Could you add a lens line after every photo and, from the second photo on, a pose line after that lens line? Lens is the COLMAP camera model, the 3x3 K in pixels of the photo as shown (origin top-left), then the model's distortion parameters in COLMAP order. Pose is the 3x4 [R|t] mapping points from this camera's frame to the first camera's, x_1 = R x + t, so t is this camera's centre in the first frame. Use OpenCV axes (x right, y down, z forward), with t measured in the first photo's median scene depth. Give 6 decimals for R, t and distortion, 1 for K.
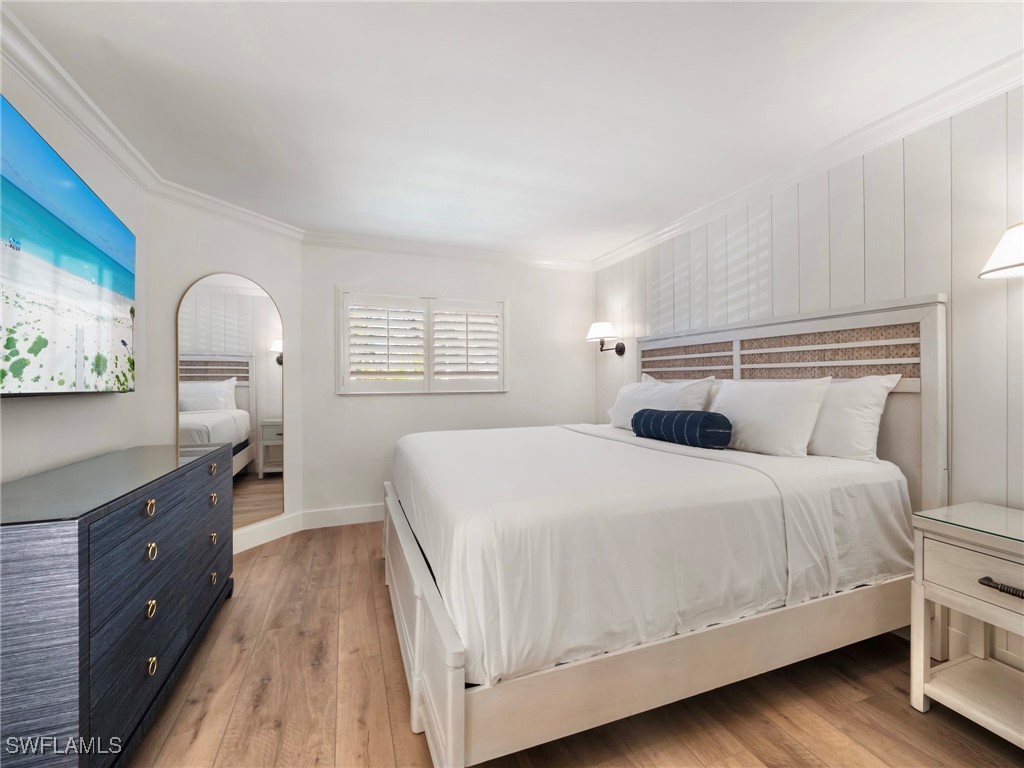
lens RADIAL K [[439.0, 0, 505.7], [0, 439.0, 384.0], [0, 0, 1]] dist [0.000114, -0.001593]
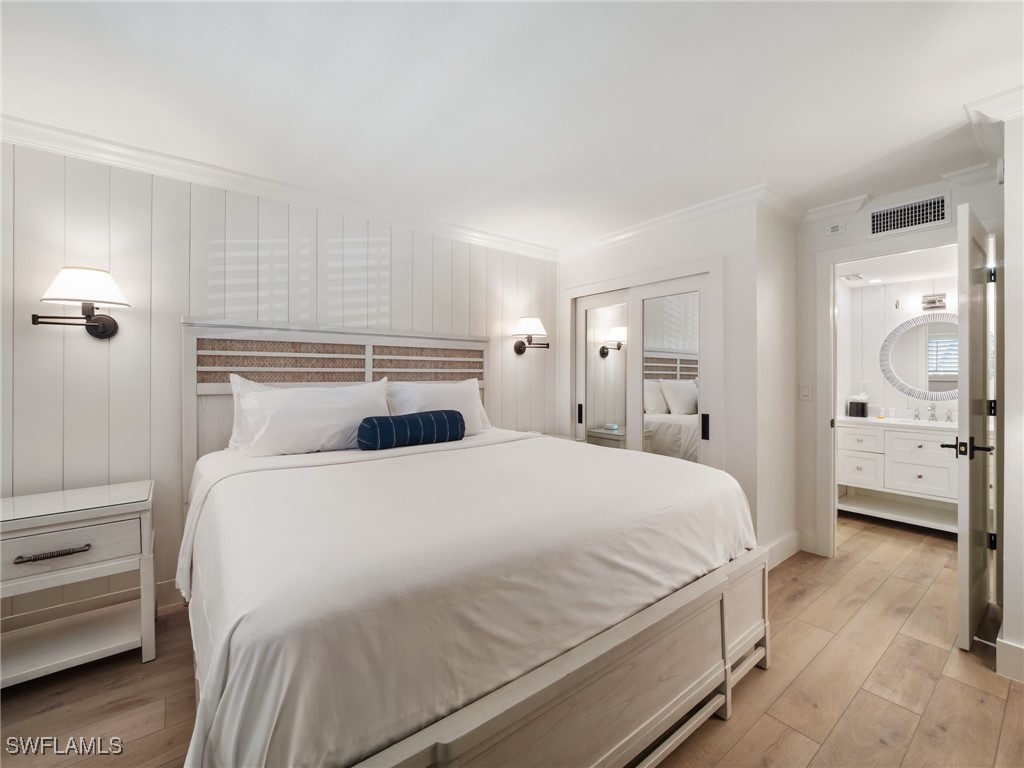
lens RADIAL K [[439.0, 0, 505.7], [0, 439.0, 384.0], [0, 0, 1]] dist [0.000114, -0.001593]
pose [[-0.304978, -0.000963, 0.952359, -0.657015], [0.018307, 0.999809, 0.006874, -0.007280], [-0.952183, 0.019531, -0.304902, 1.130580]]
